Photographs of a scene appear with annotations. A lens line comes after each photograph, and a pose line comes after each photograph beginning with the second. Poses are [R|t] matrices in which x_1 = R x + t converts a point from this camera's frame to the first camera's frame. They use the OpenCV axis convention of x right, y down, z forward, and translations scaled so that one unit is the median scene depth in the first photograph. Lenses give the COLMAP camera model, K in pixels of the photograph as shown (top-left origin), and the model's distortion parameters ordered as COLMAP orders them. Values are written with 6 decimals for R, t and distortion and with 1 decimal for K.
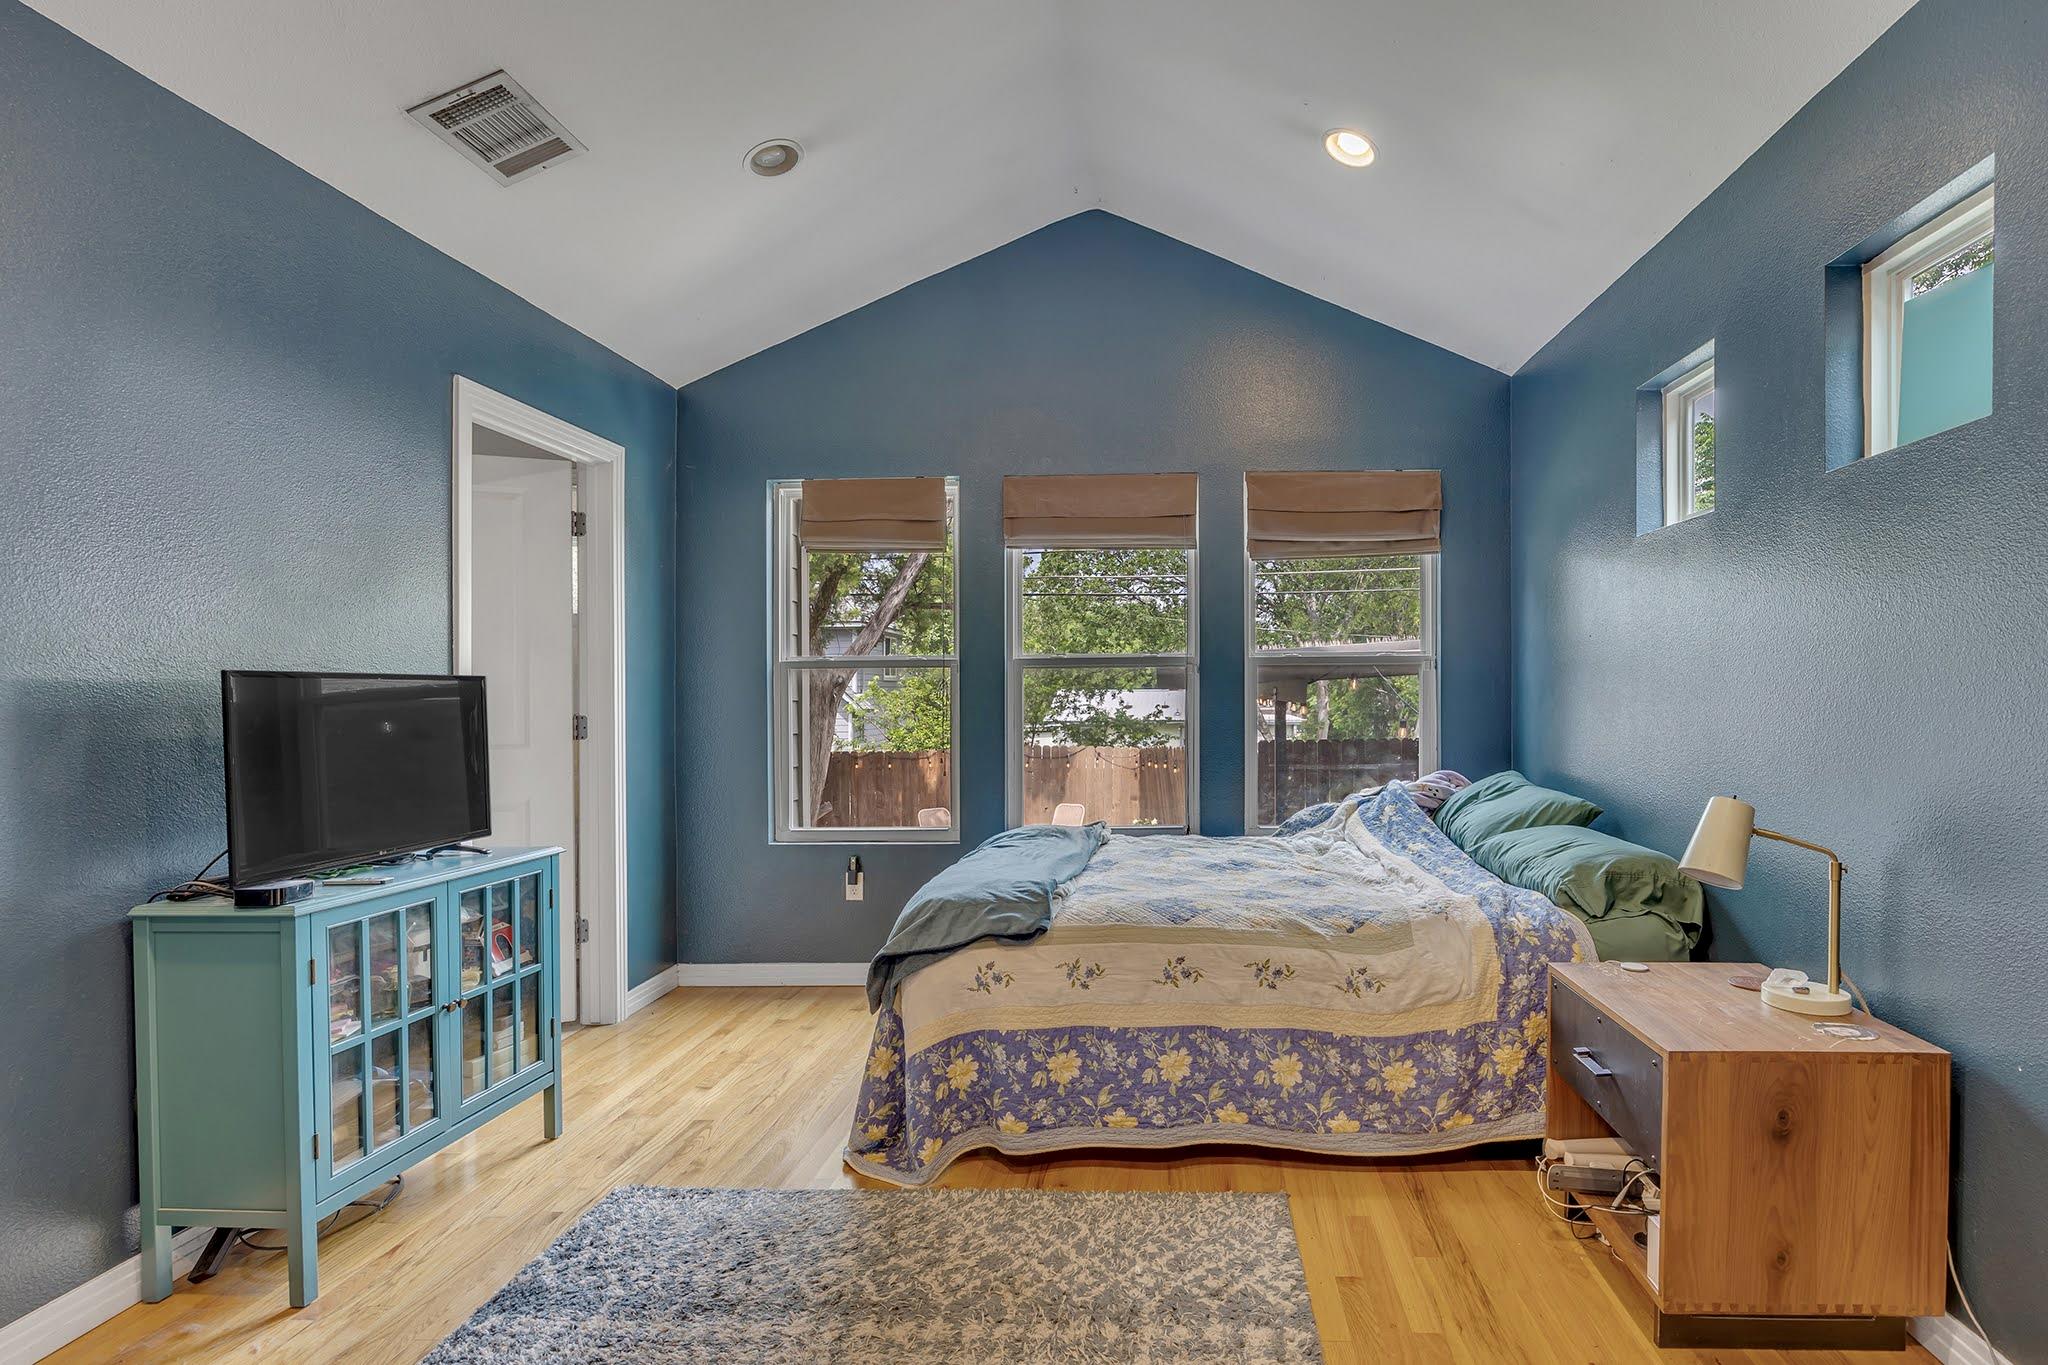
lens RADIAL K [[992.9, 0, 1030.1], [0, 992.9, 689.2], [0, 0, 1]] dist [-0.014417, 0.001879]
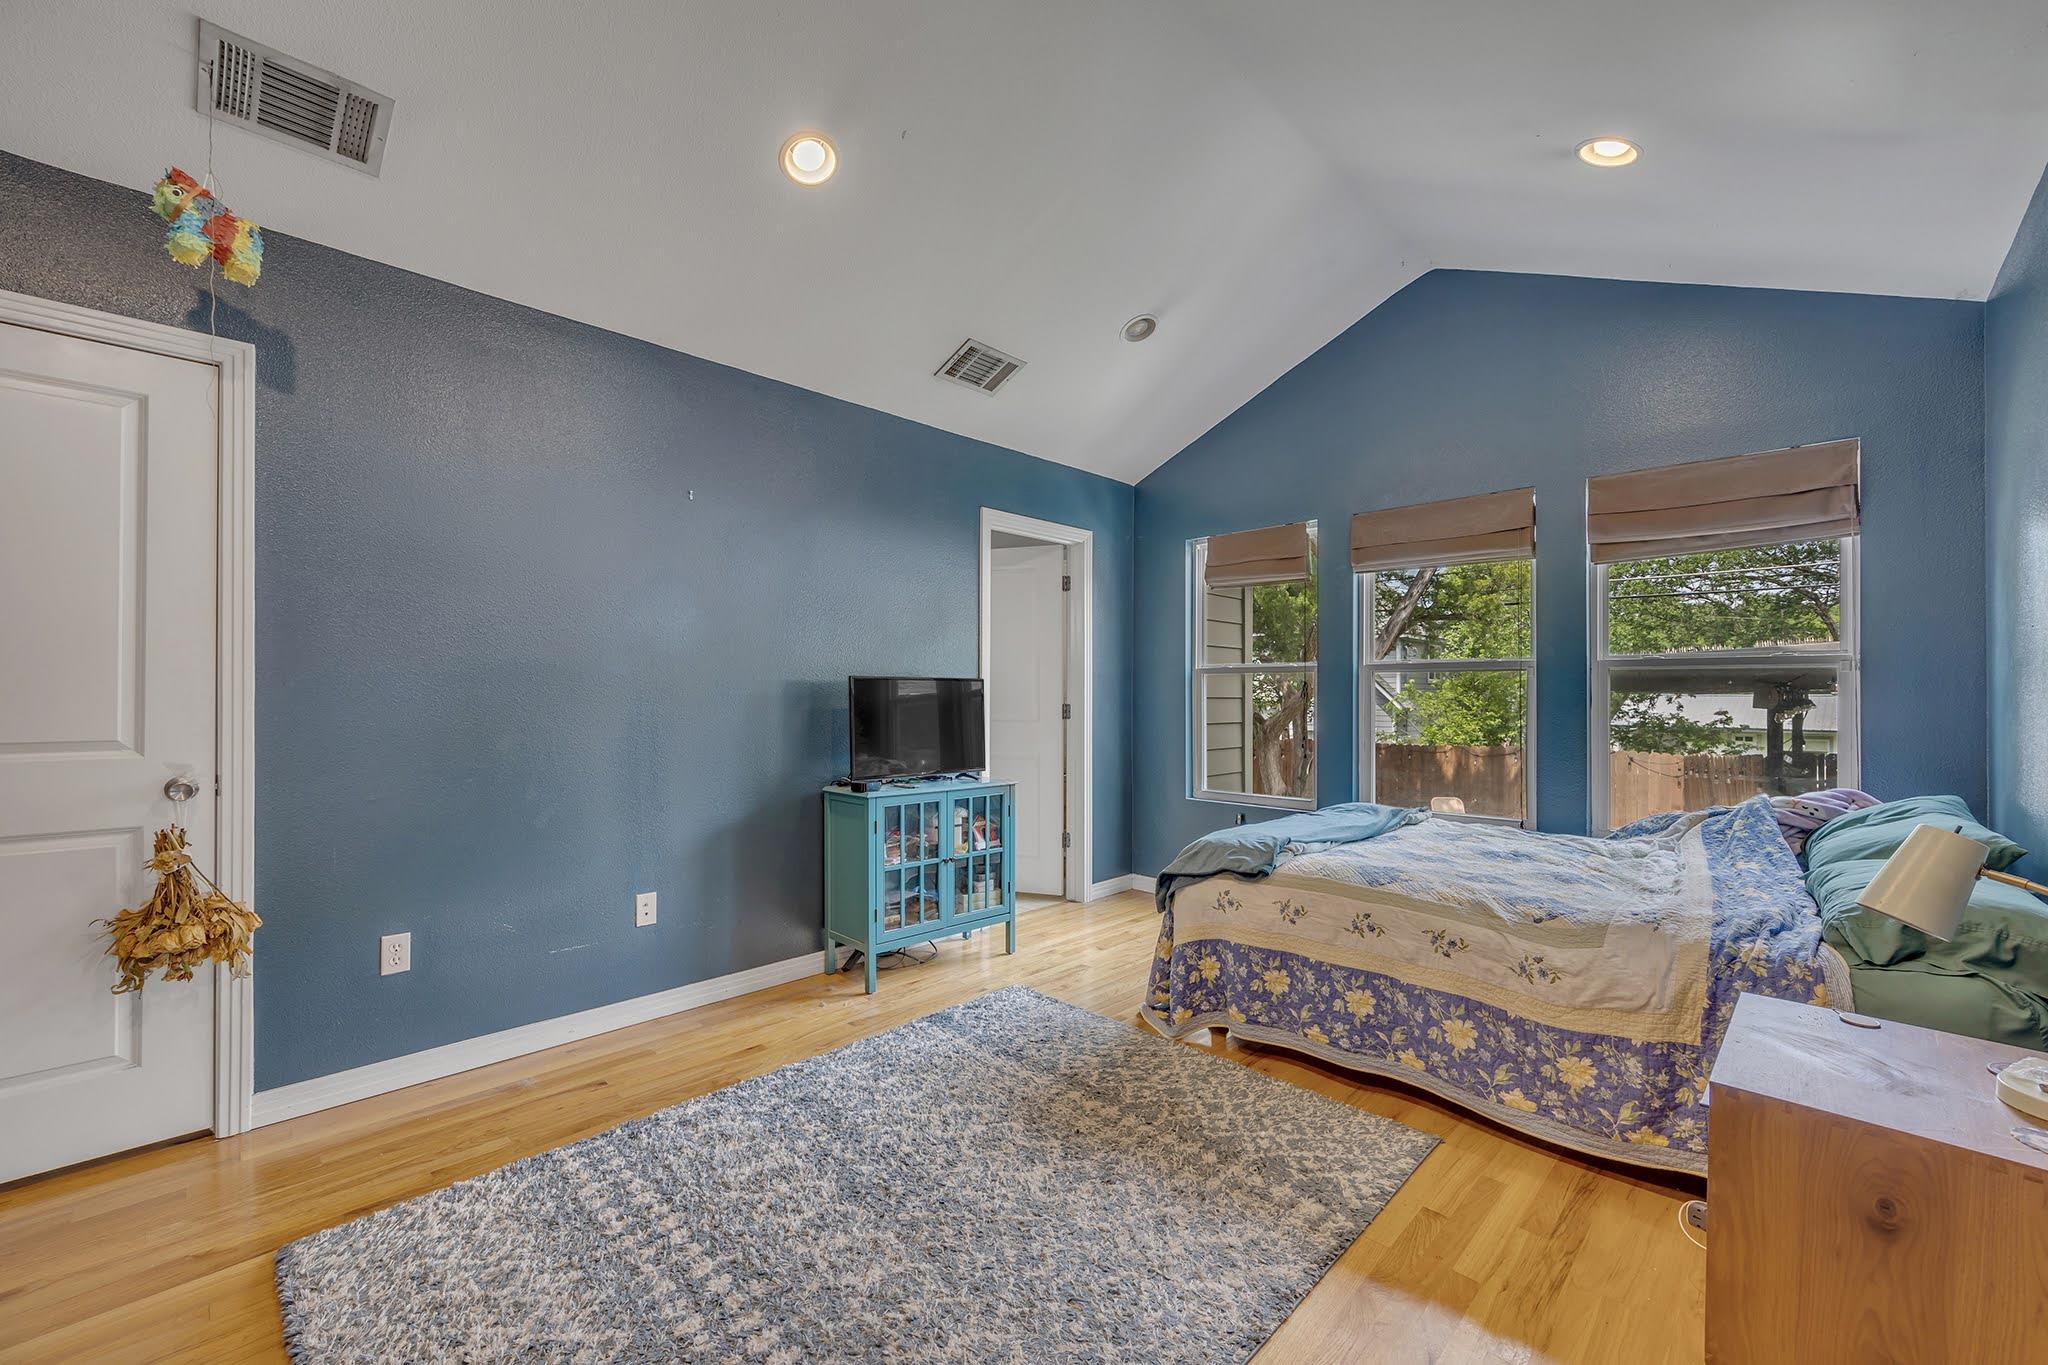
lens RADIAL K [[819.8, 0, 1023.8], [0, 819.8, 682.1], [0, 0, 1]] dist [-0.002387, -0.000013]
pose [[0.729430, 0.002290, -0.684052, 0.520269], [-0.009683, 0.999929, -0.006977, 0.002063], [0.683987, 0.011713, 0.729400, -0.007856]]
